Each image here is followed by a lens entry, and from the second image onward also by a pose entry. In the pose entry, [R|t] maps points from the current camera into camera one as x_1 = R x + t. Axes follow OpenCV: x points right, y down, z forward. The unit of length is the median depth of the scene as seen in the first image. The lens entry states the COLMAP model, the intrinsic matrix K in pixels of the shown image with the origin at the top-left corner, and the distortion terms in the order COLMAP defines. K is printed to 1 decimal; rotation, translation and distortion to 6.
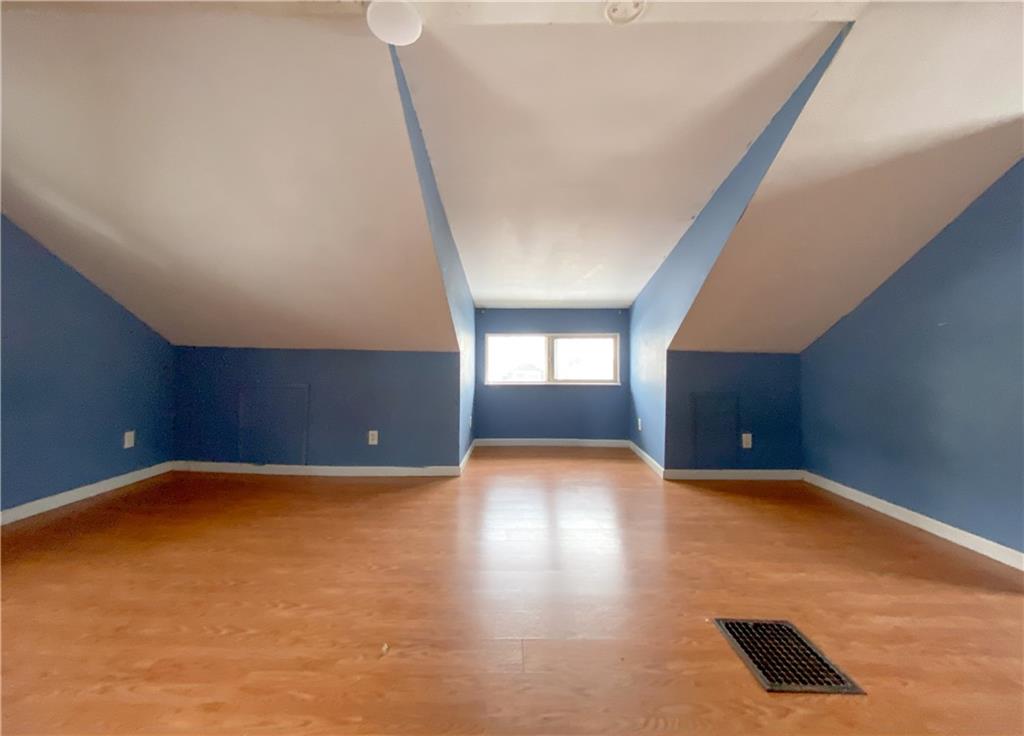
lens RADIAL K [[412.5, 0, 511.5], [0, 412.5, 357.1], [0, 0, 1]] dist [0.000648, 0.000362]
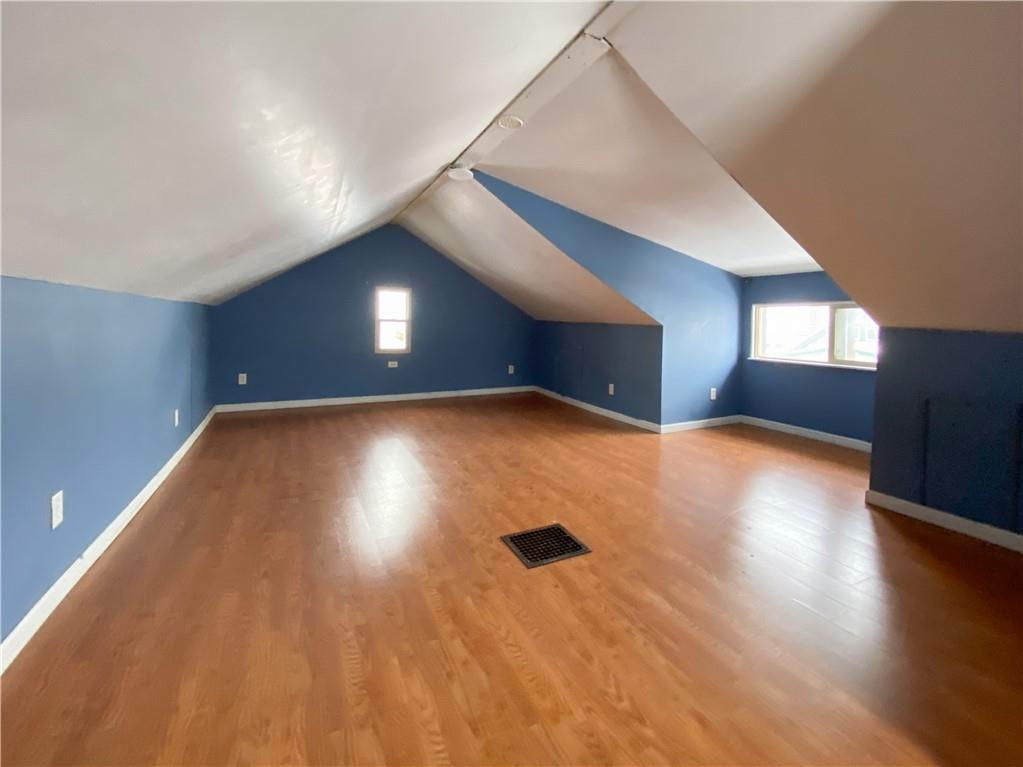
lens RADIAL K [[422.2, 0, 507.9], [0, 422.2, 360.3], [0, 0, 1]] dist [-0.019693, -0.000140]
pose [[0.448225, 0.086485, -0.889727, 0.771875], [-0.003546, 0.995473, 0.094978, -0.028470], [0.893914, -0.039417, 0.446503, 0.104264]]
